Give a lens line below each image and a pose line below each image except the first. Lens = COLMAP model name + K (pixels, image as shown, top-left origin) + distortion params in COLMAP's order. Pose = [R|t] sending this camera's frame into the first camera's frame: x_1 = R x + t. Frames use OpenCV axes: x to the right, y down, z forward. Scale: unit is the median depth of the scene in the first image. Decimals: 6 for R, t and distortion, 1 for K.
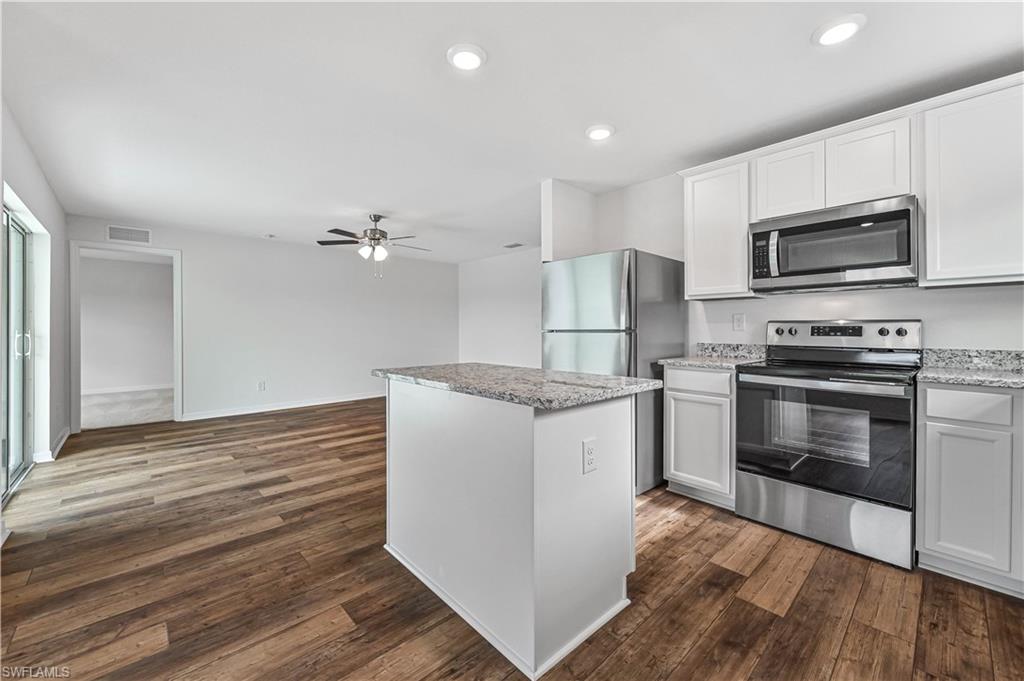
lens RADIAL K [[406.1, 0, 508.2], [0, 406.1, 328.6], [0, 0, 1]] dist [-0.001905, 0.000488]
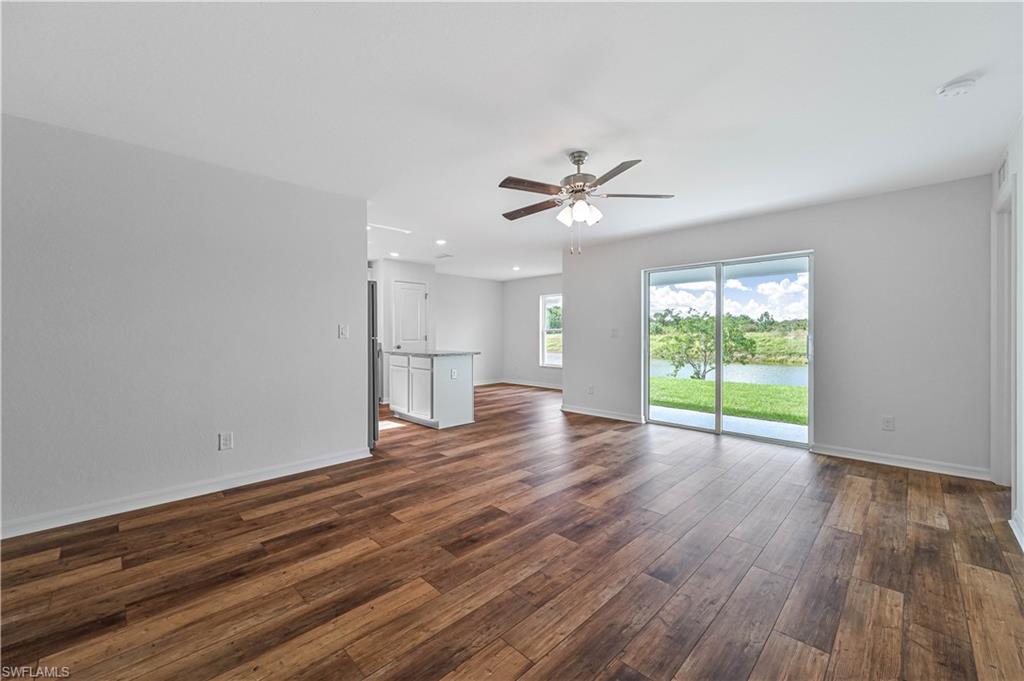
lens RADIAL K [[406.1, 0, 510.4], [0, 406.1, 341.9], [0, 0, 1]] dist [-0.001905, 0.000488]
pose [[-0.999027, 0.005052, -0.043822, -0.345518], [0.004214, 0.999807, 0.019192, -0.005726], [0.043911, 0.018988, -0.998855, 2.901616]]
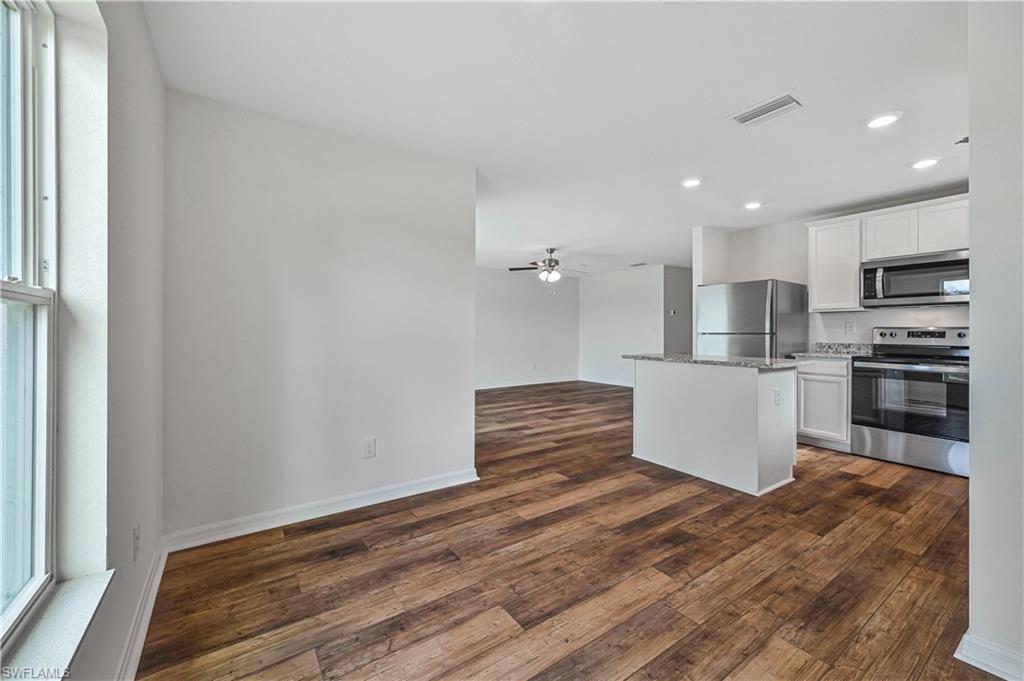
lens RADIAL K [[406.1, 0, 508.0], [0, 406.1, 330.9], [0, 0, 1]] dist [-0.001905, 0.000488]
pose [[0.989436, 0.004128, -0.144909, -0.482032], [-0.004137, 0.999991, 0.000237, -0.001321], [0.144909, 0.000365, 0.989445, -0.676625]]
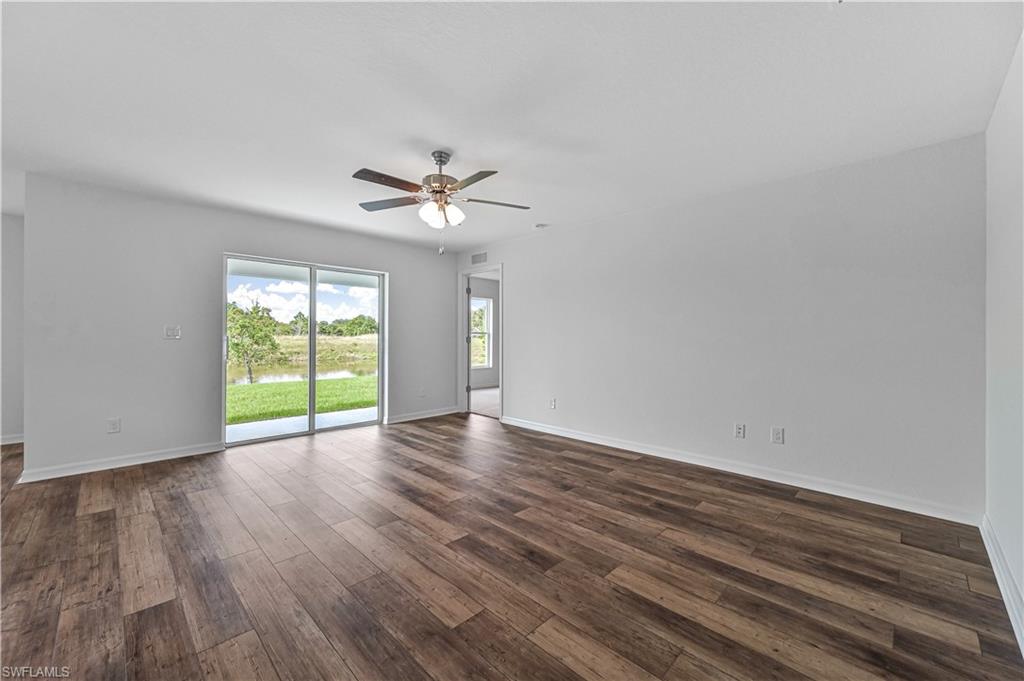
lens RADIAL K [[406.1, 0, 512.4], [0, 406.1, 338.5], [0, 0, 1]] dist [-0.001905, 0.000488]
pose [[0.048268, 0.009266, -0.998791, 0.537775], [-0.004199, 0.999950, 0.009073, -0.007237], [0.998826, 0.003755, 0.048304, 1.937735]]
